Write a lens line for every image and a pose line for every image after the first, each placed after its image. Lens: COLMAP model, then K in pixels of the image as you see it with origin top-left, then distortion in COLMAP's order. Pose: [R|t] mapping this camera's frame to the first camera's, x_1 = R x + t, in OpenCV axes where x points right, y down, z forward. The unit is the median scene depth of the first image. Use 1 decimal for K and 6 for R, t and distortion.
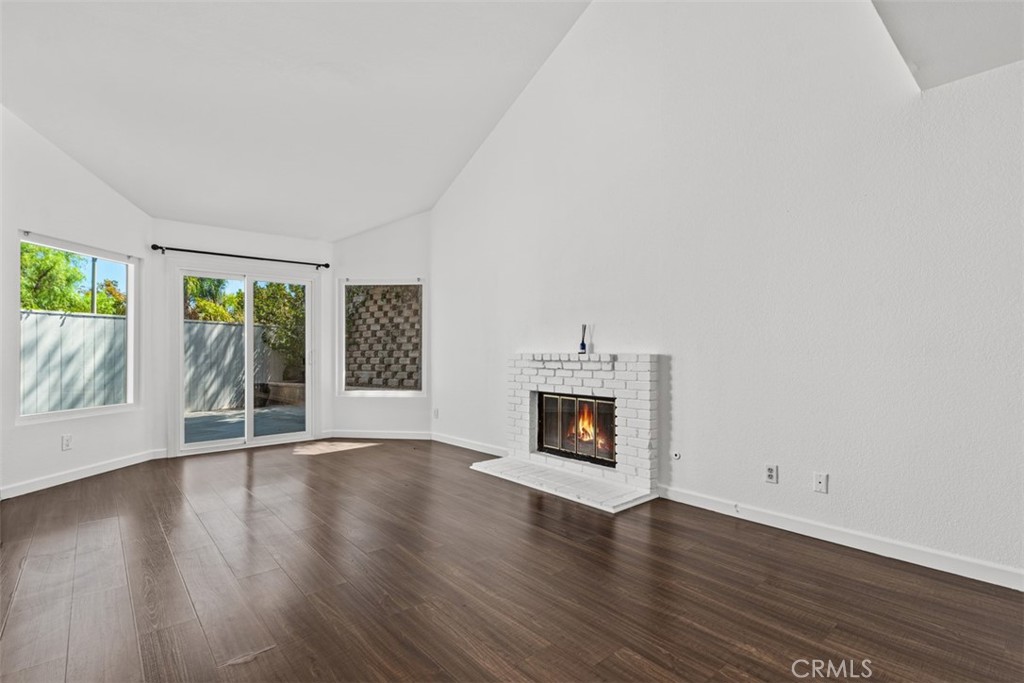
lens RADIAL K [[477.6, 0, 512.0], [0, 477.6, 341.5], [0, 0, 1]] dist [0.002289, 0.000232]
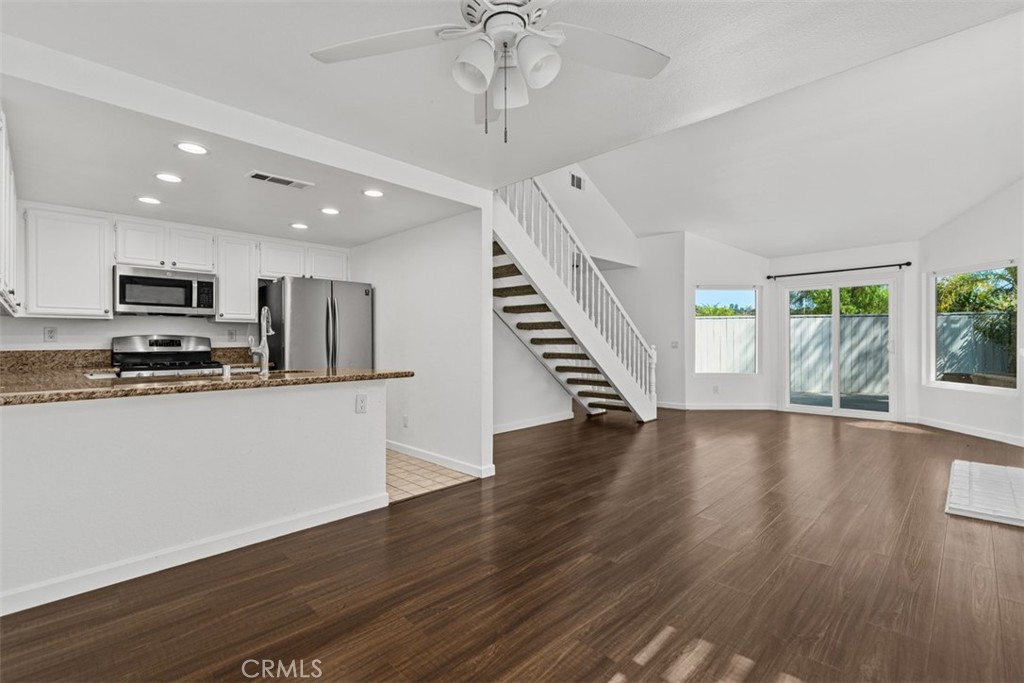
lens RADIAL K [[464.3, 0, 512.0], [0, 464.3, 341.5], [0, 0, 1]] dist [0.004884, 0.000516]
pose [[0.075838, 0.003745, -0.997113, 0.793921], [0.022183, 0.999739, 0.005442, -0.010697], [0.996873, -0.022531, 0.075735, 0.023383]]
